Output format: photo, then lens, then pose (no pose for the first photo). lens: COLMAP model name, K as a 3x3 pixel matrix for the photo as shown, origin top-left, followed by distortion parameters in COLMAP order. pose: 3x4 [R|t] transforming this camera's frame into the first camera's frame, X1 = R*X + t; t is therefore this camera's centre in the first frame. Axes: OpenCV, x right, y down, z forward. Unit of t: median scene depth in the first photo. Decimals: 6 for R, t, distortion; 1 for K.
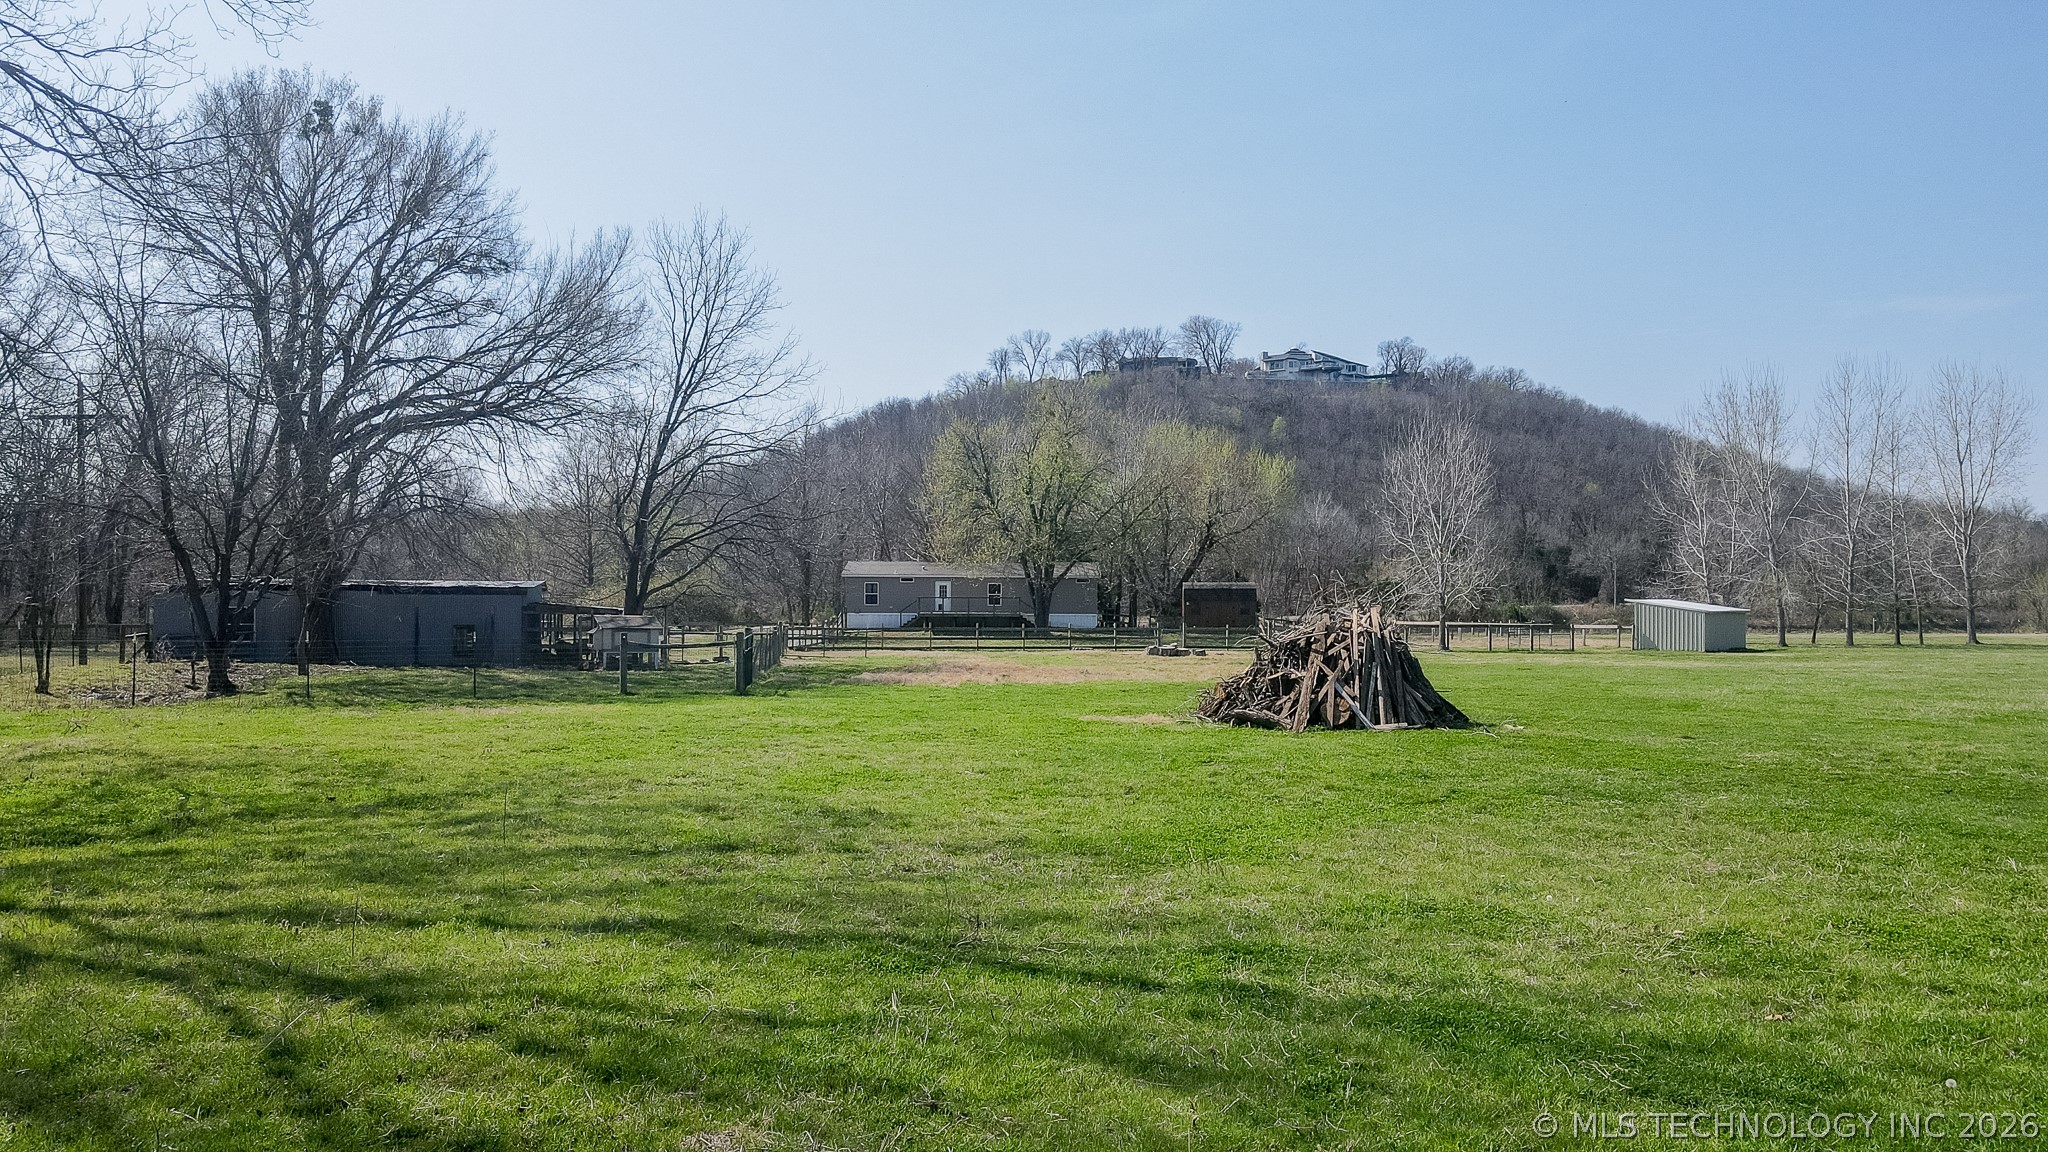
lens RADIAL K [[1513.7, 0, 1035.3], [0, 1513.7, 586.6], [0, 0, 1]] dist [-0.003238, 0.031098]
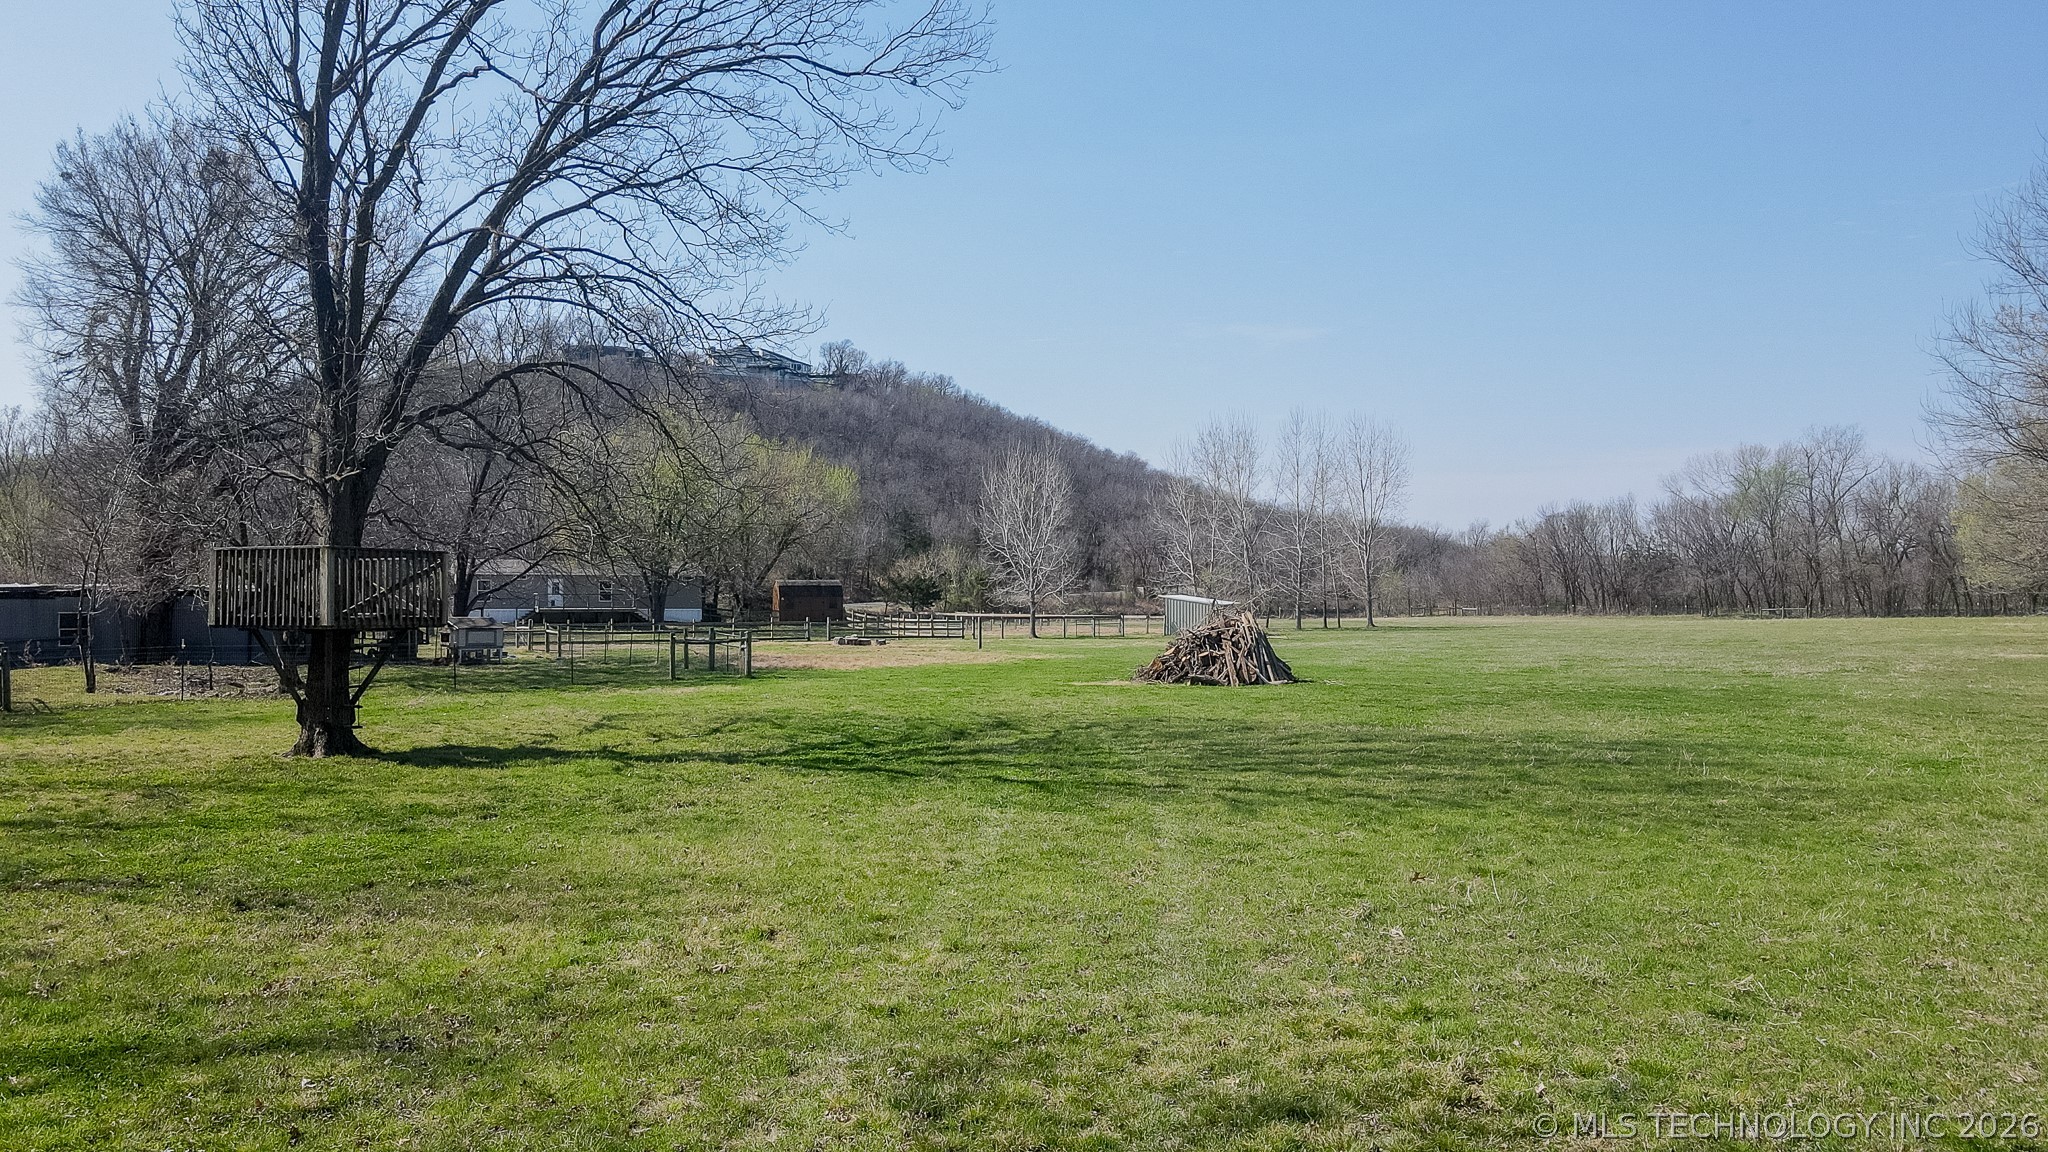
lens RADIAL K [[1513.7, 0, 1052.0], [0, 1513.7, 610.1], [0, 0, 1]] dist [-0.003238, 0.031098]
pose [[0.920178, -0.007370, 0.391432, -0.151210], [-0.001686, 0.999739, 0.022787, -0.006220], [-0.391497, -0.021628, 0.919925, -0.107142]]
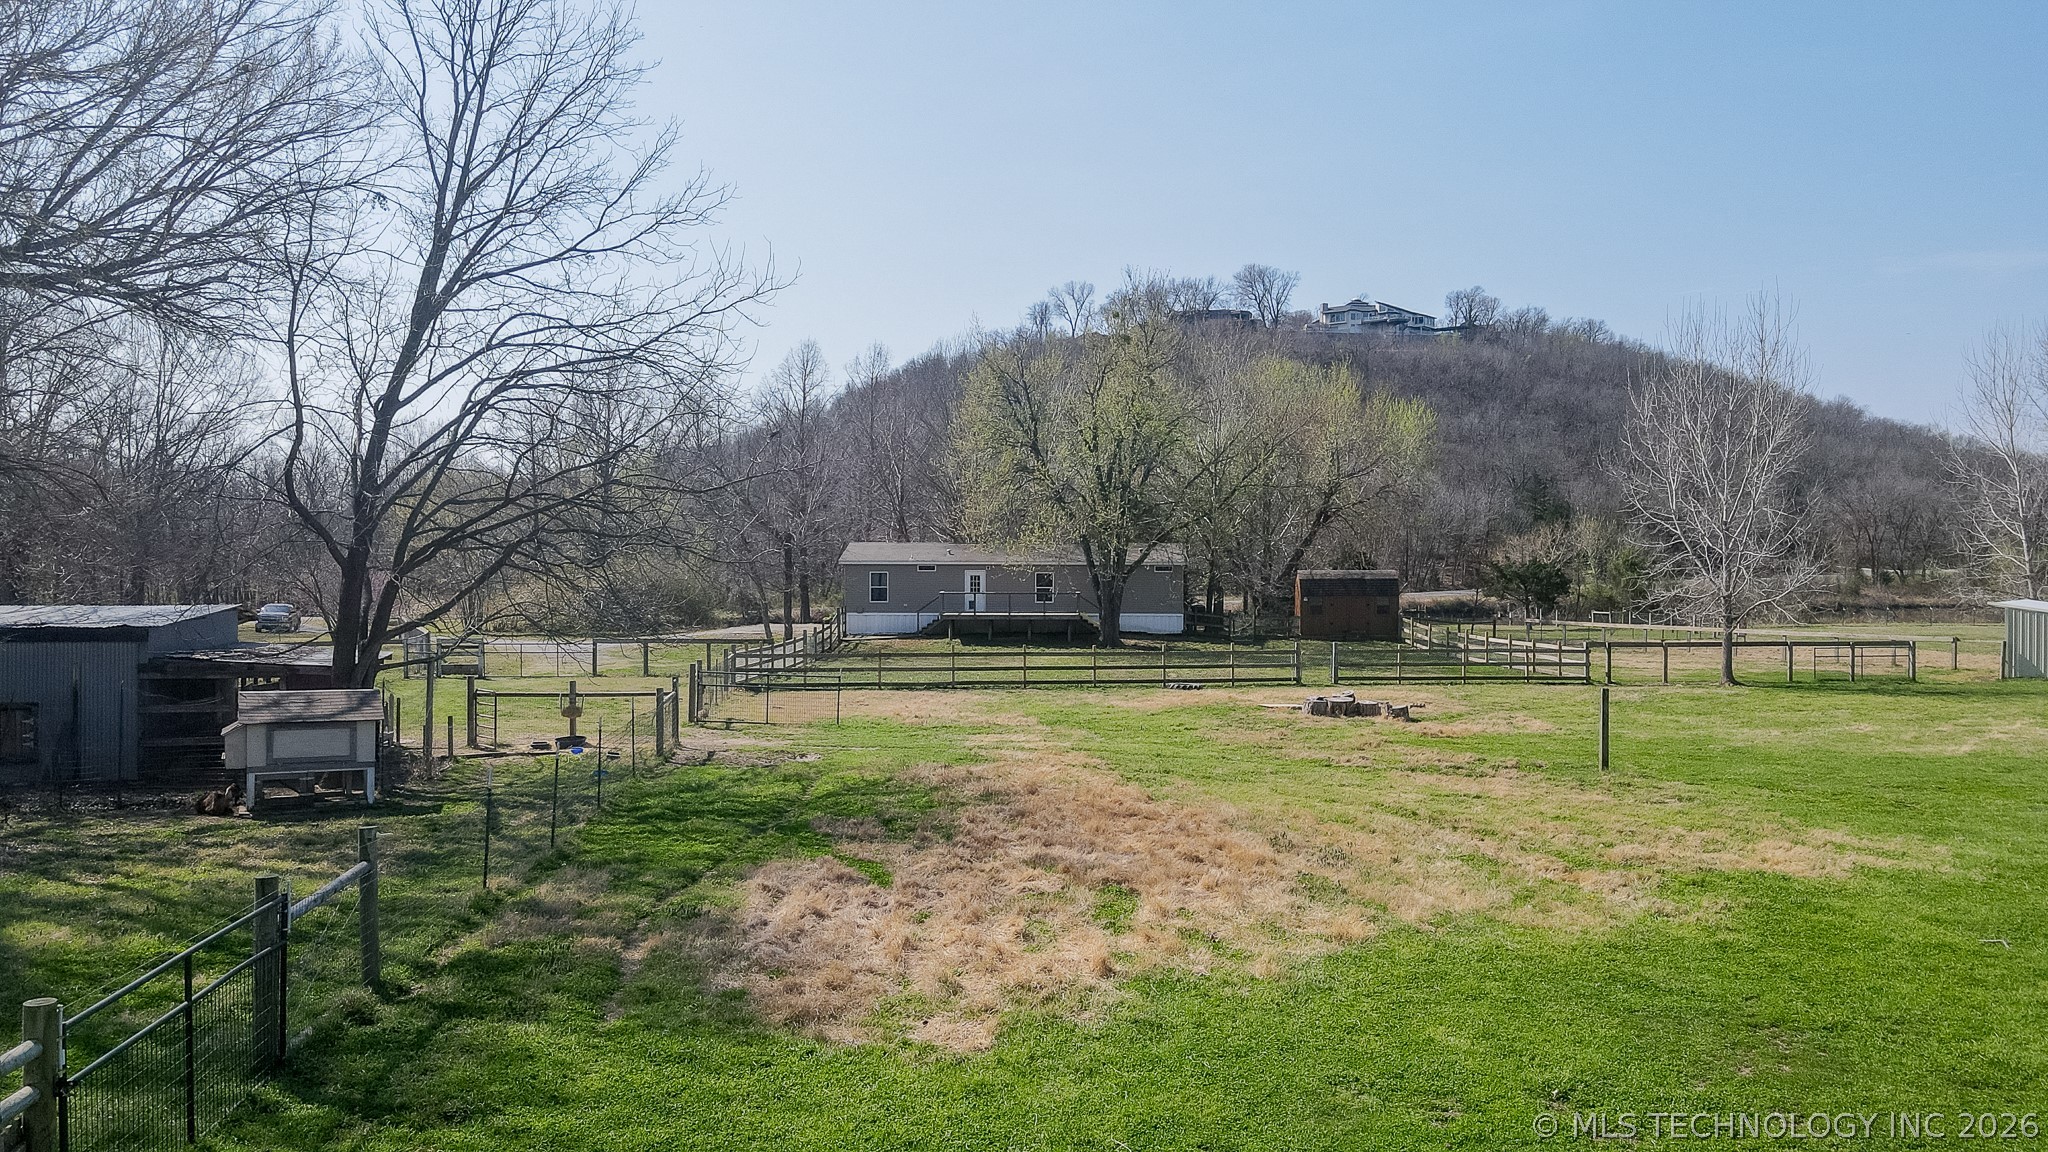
lens RADIAL K [[1513.7, 0, 1033.7], [0, 1513.7, 577.1], [0, 0, 1]] dist [-0.003238, 0.031098]
pose [[0.999650, -0.002667, -0.026308, -0.012464], [0.003110, 0.999854, 0.016810, -0.012109], [0.026259, -0.016886, 0.999513, 0.251101]]
